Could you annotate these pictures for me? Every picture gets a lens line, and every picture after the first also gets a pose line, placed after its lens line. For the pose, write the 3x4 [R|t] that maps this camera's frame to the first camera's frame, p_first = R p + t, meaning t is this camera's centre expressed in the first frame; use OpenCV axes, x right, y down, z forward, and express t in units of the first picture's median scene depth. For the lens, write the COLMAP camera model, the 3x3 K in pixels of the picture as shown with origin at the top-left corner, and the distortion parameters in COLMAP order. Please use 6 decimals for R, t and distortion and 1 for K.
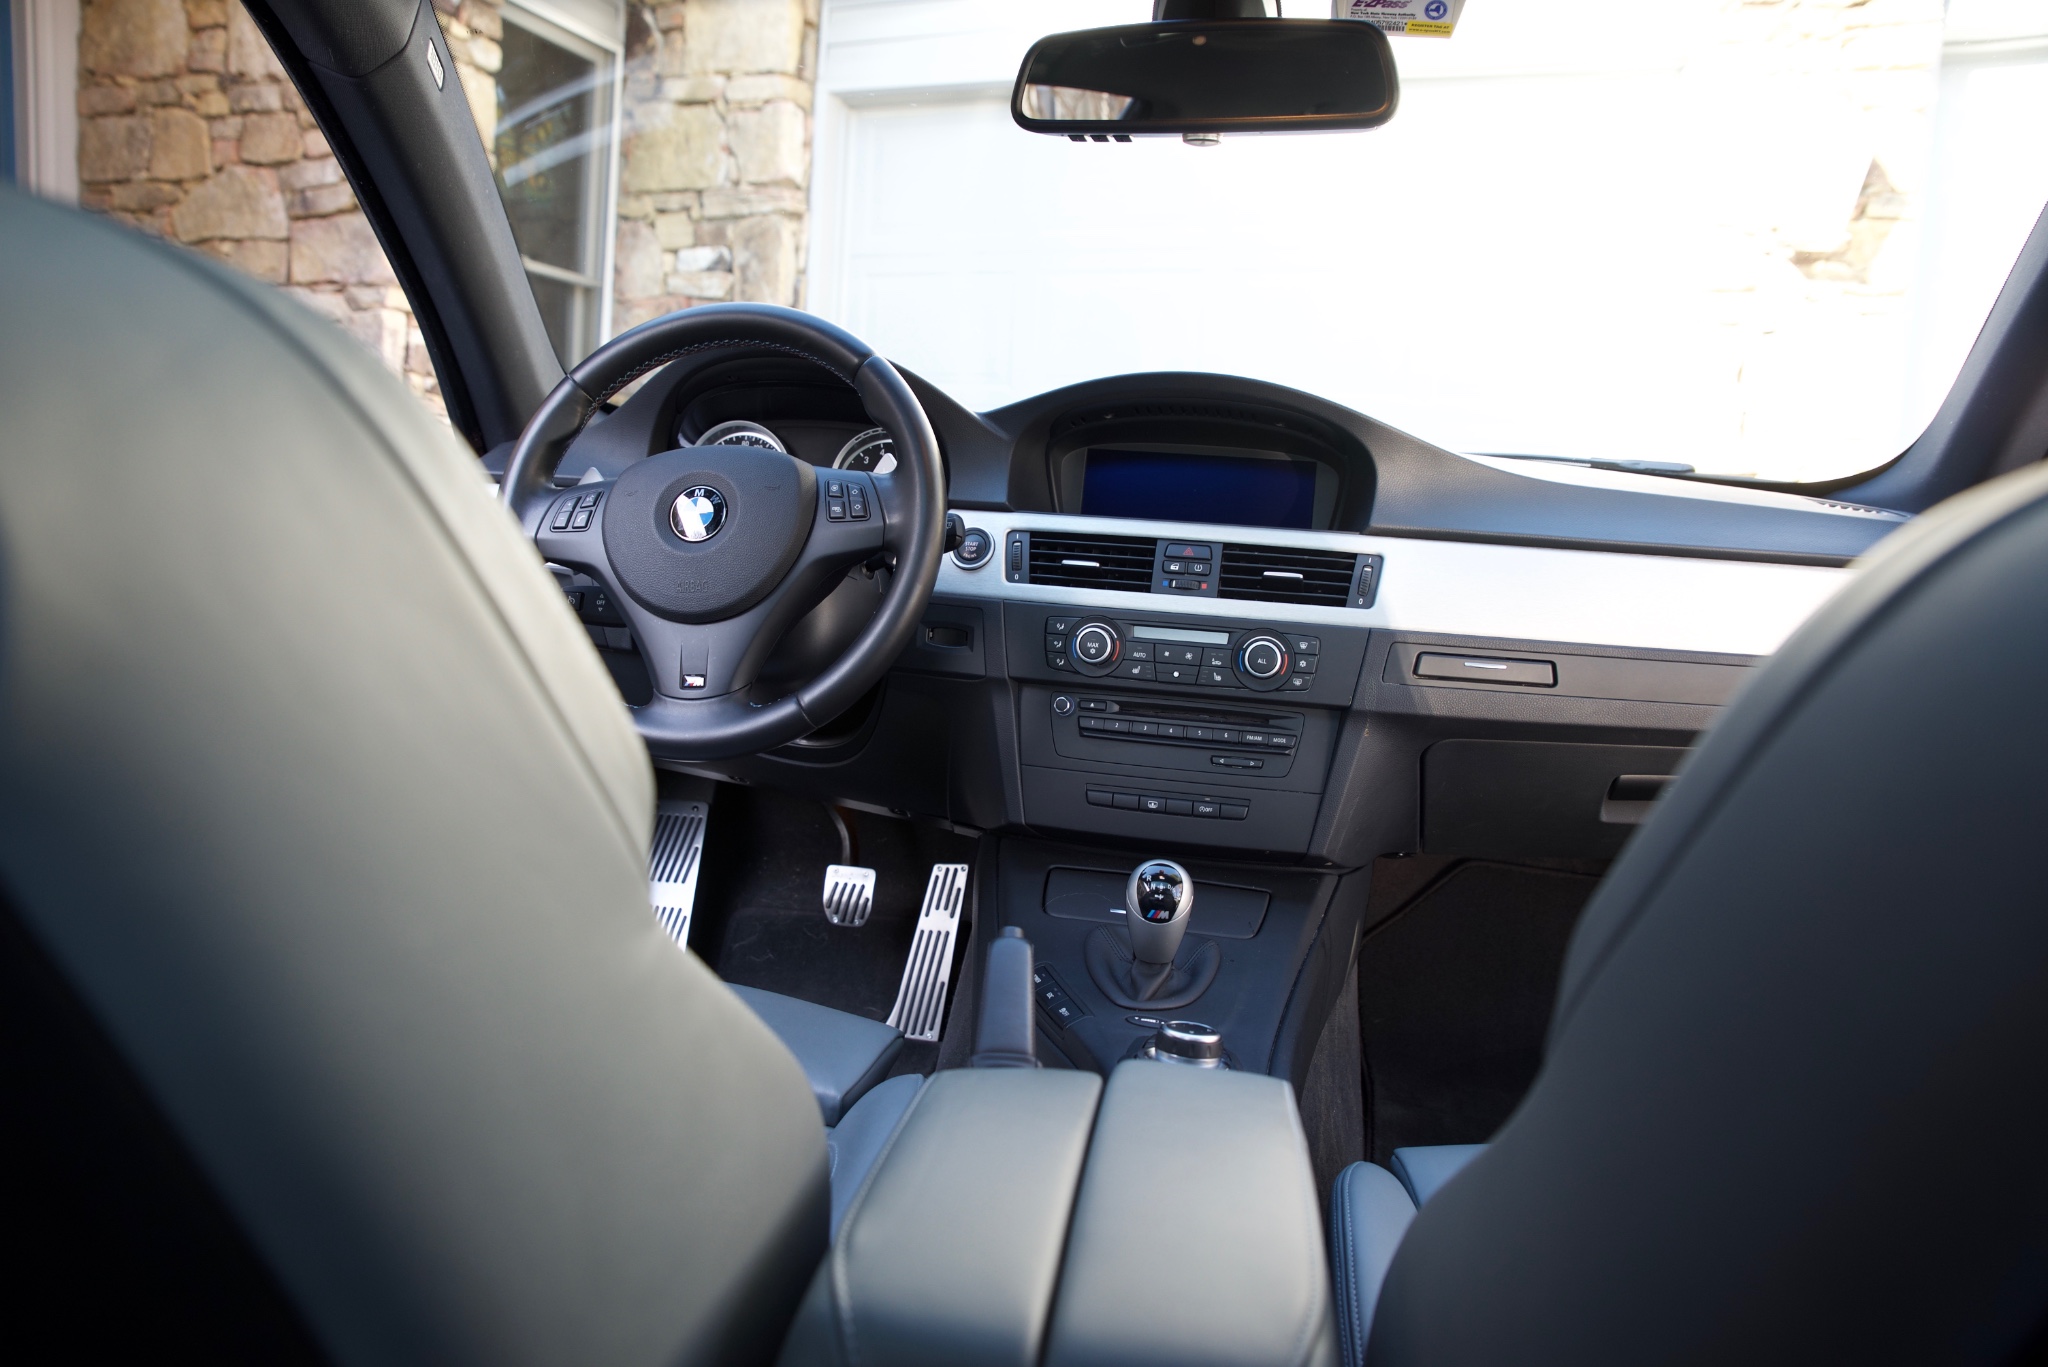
lens RADIAL K [[1360.9, 0, 1009.8], [0, 1360.9, 677.2], [0, 0, 1]] dist [-0.137640, 0.095566]
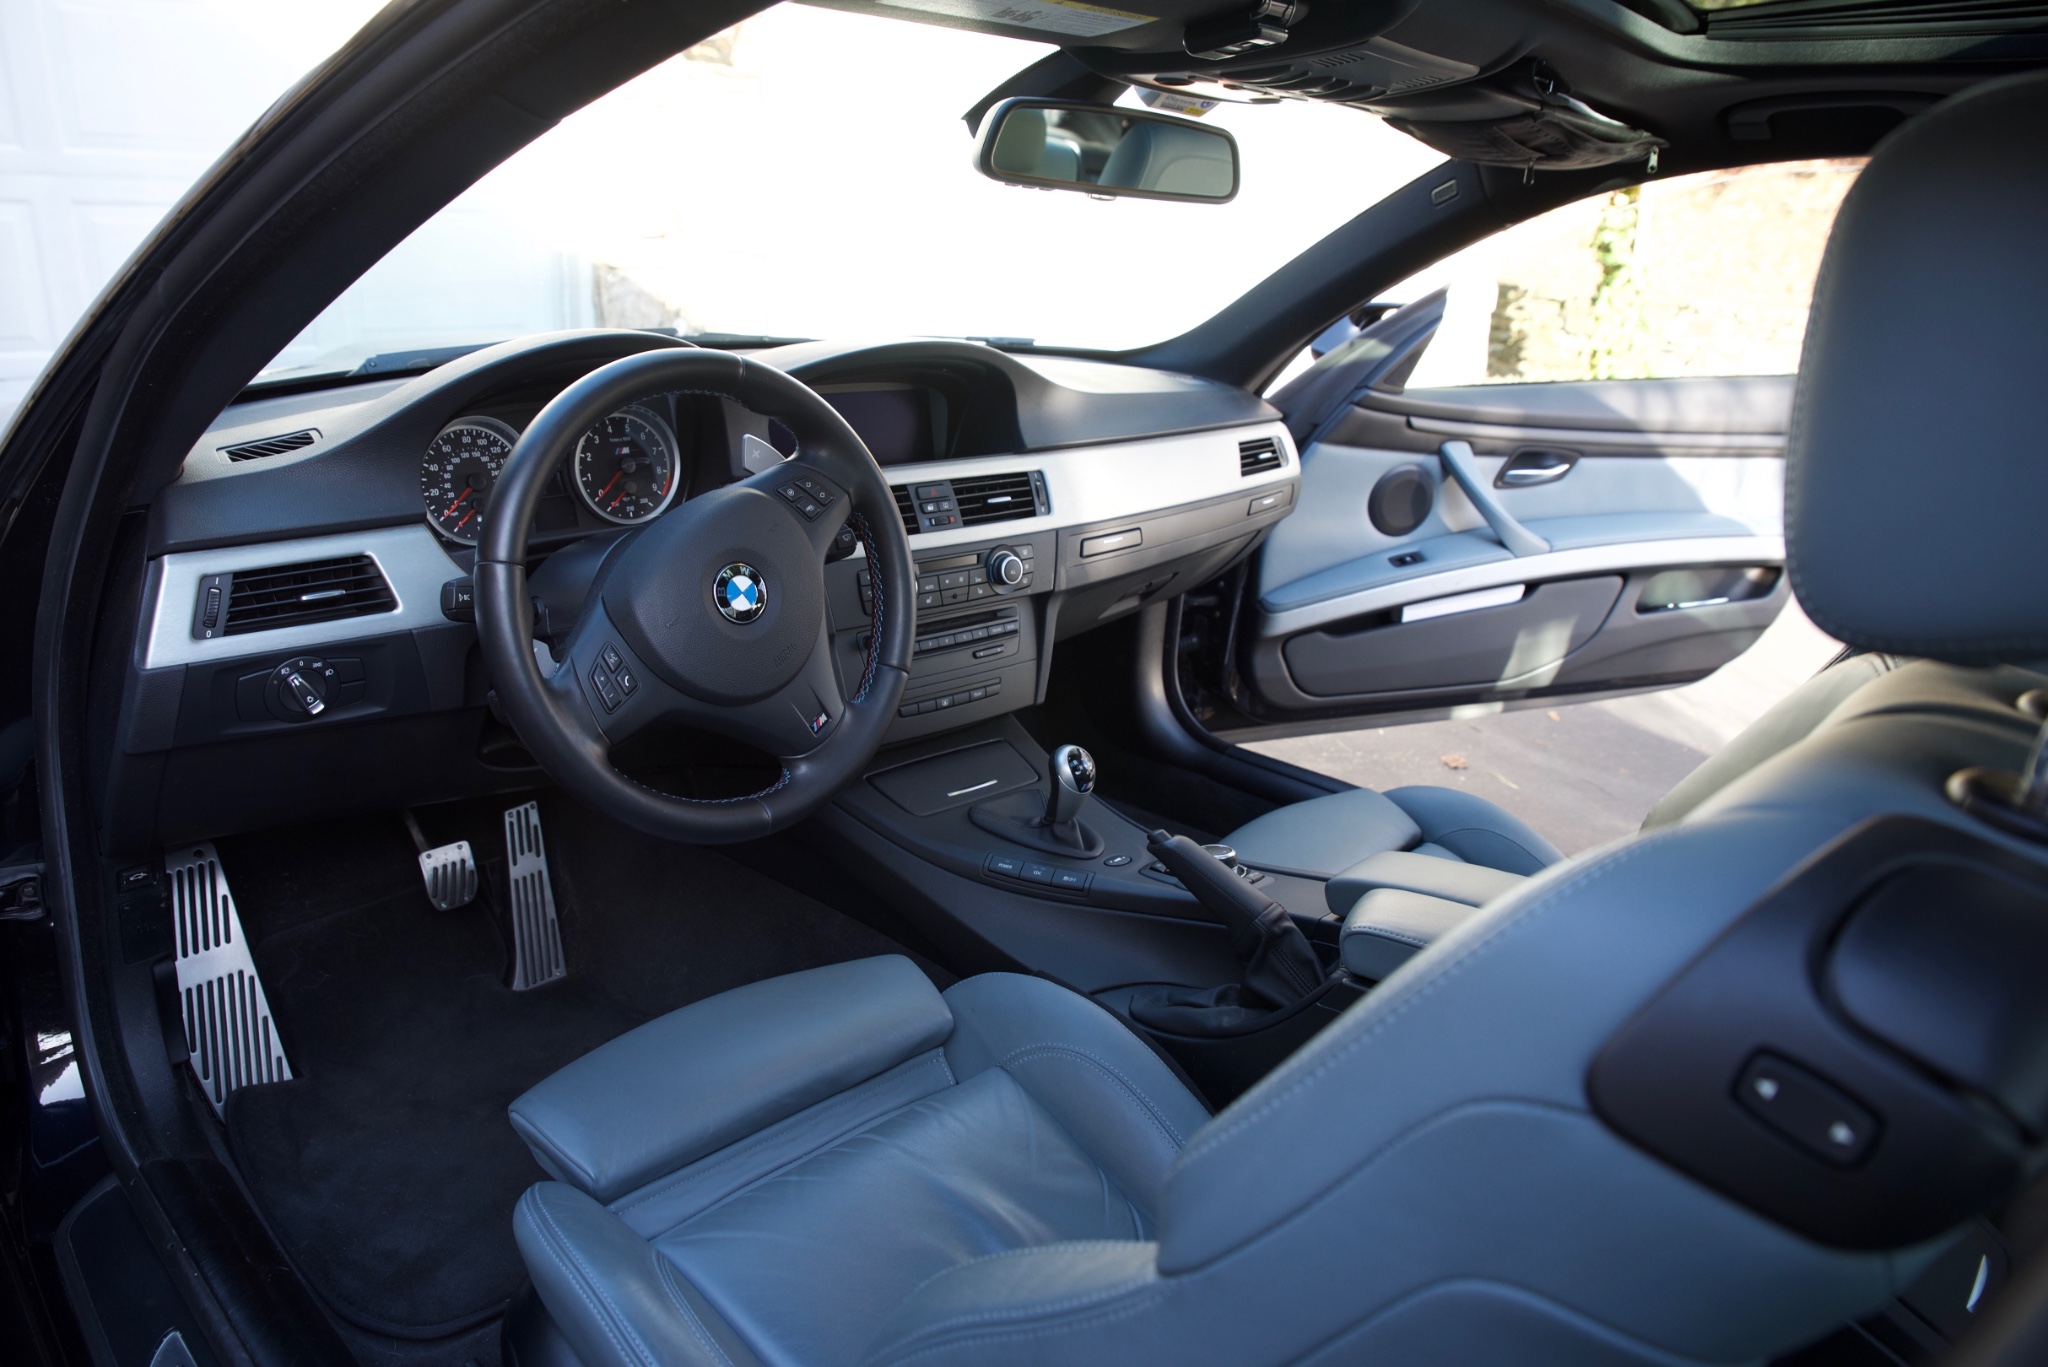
lens RADIAL K [[1360.9, 0, 1009.8], [0, 1360.9, 677.2], [0, 0, 1]] dist [-0.137640, 0.095566]
pose [[0.567938, -0.284007, 0.772520, -0.793232], [0.098680, 0.955307, 0.278659, -0.260827], [-0.817135, -0.082029, 0.570580, 0.243687]]
